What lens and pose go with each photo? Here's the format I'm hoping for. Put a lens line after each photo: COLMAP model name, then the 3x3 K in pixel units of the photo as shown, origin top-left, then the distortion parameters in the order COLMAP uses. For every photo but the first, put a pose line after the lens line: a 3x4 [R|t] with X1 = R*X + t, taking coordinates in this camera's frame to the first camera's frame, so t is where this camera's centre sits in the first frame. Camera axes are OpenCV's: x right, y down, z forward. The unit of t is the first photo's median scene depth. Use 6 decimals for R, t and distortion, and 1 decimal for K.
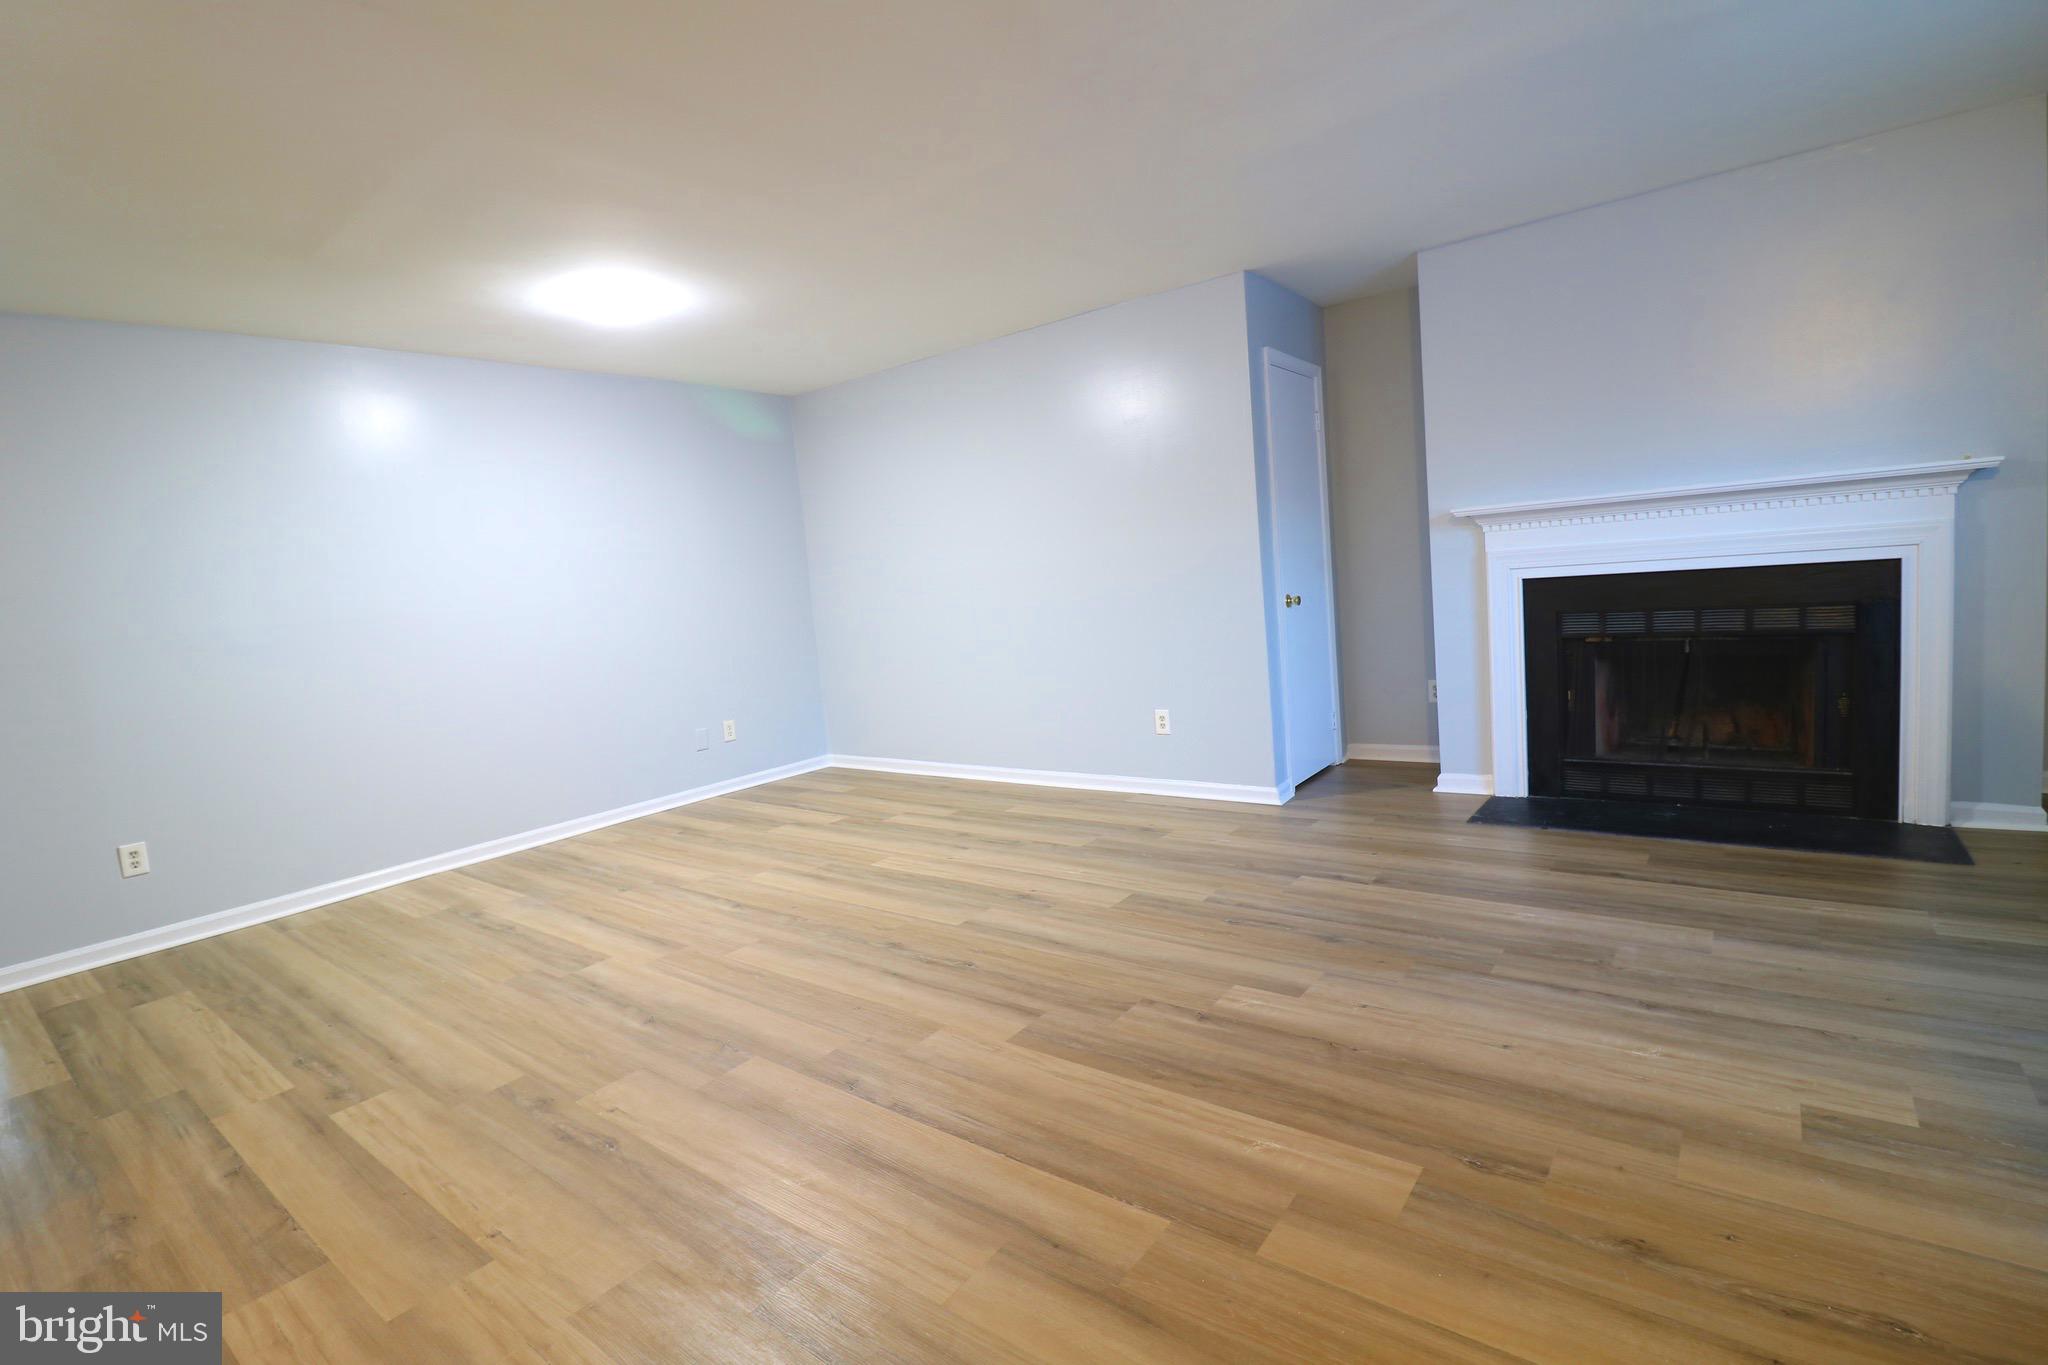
lens RADIAL K [[983.0, 0, 1027.8], [0, 983.0, 662.3], [0, 0, 1]] dist [-0.012287, -0.005541]
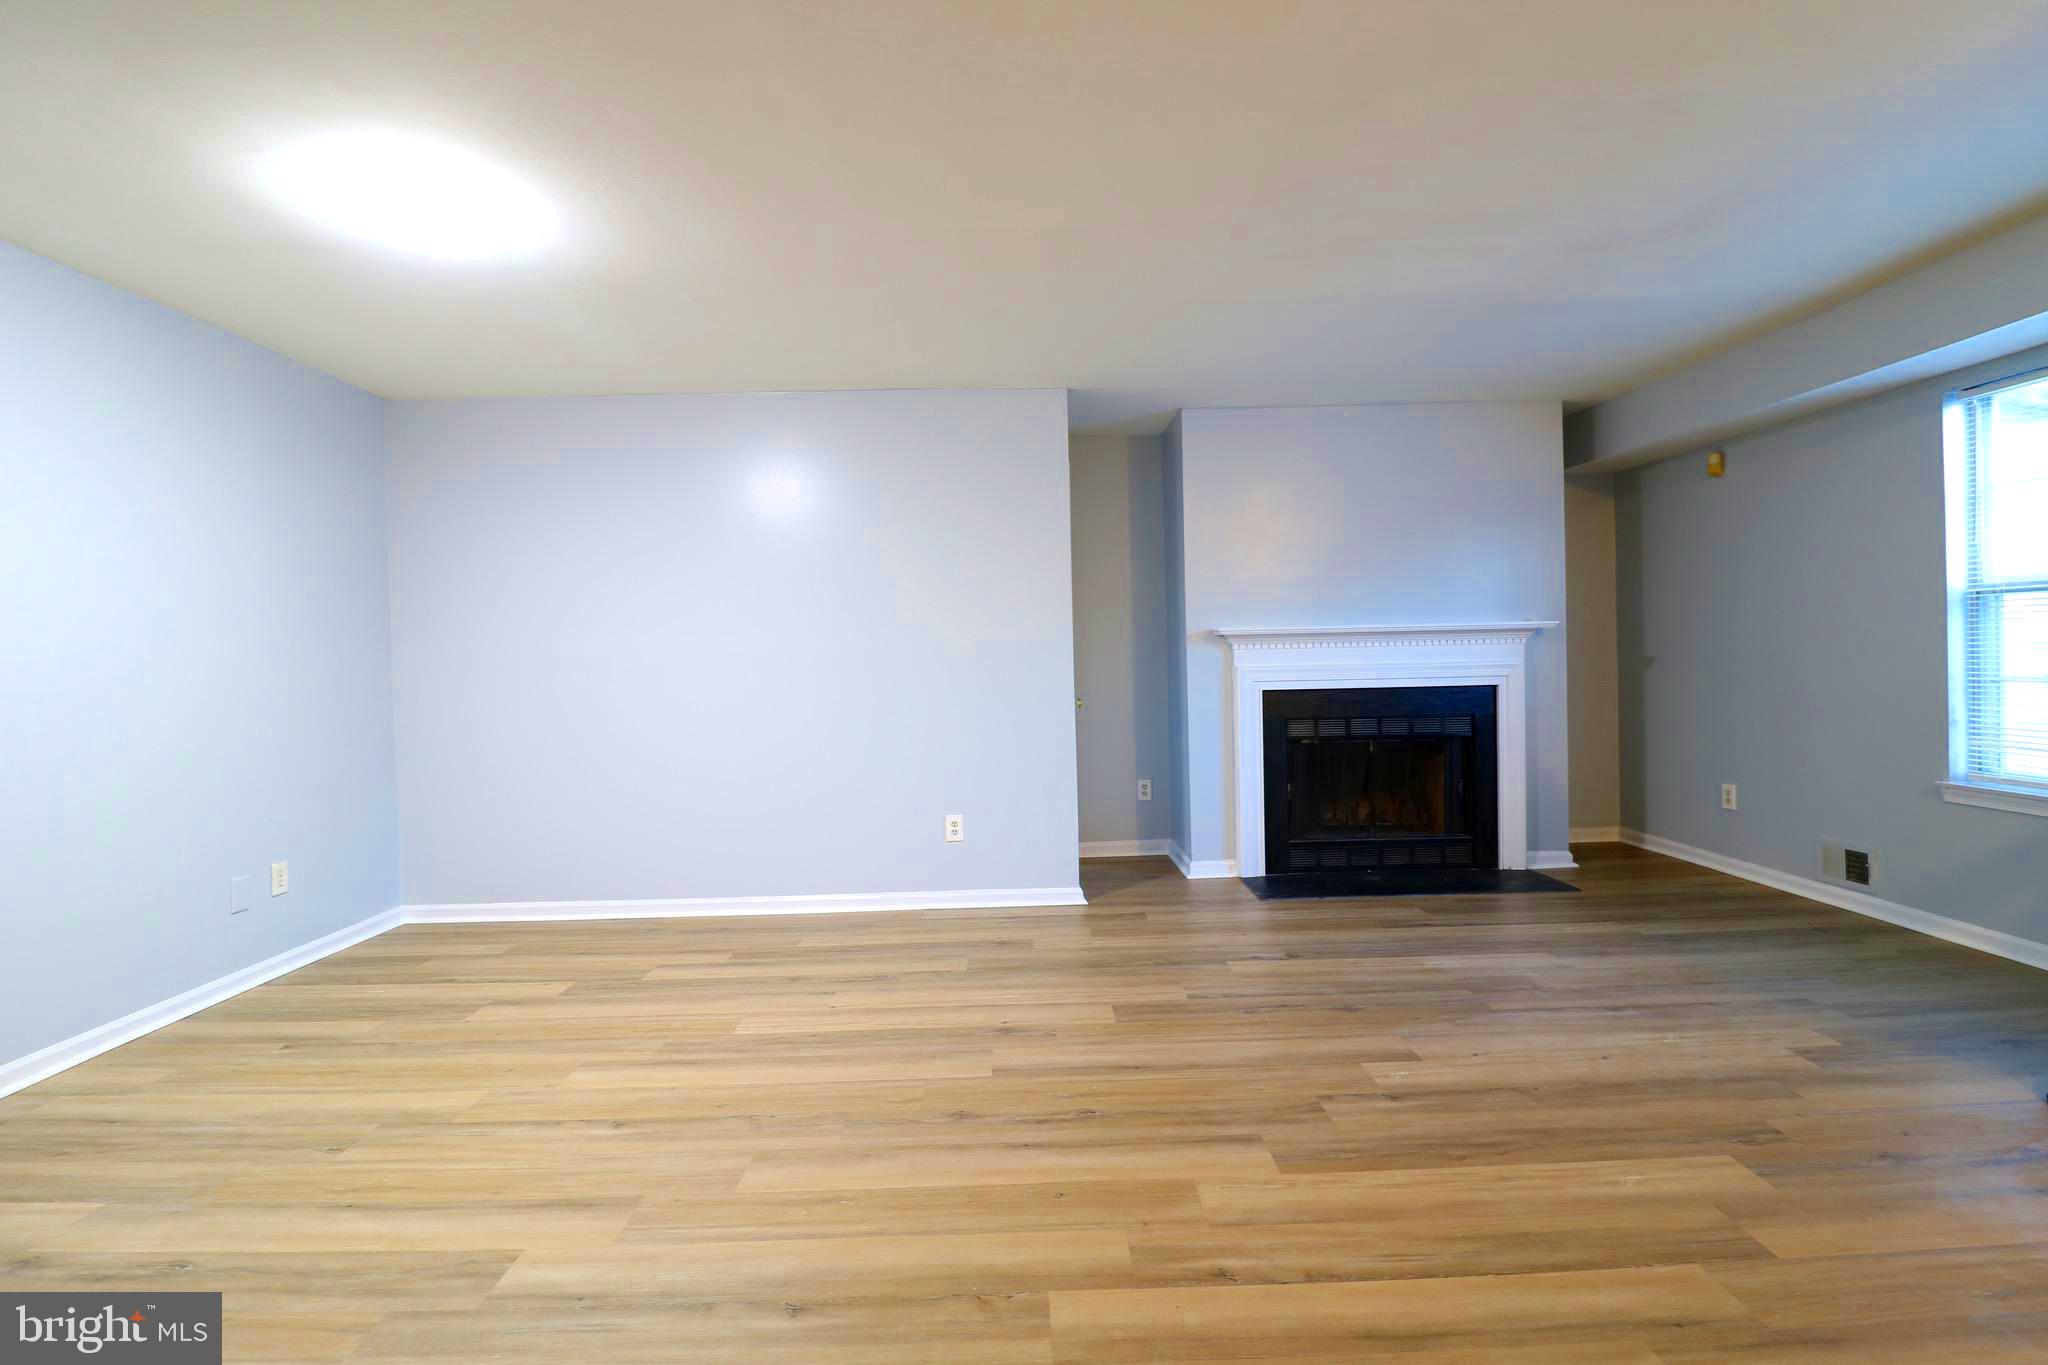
lens RADIAL K [[983.0, 0, 1035.4], [0, 983.0, 685.5], [0, 0, 1]] dist [-0.012287, -0.005541]
pose [[0.769180, 0.046269, 0.637355, -0.556754], [0.016502, 0.995605, -0.092191, 0.017423], [-0.638819, 0.081429, 0.765036, 0.306465]]
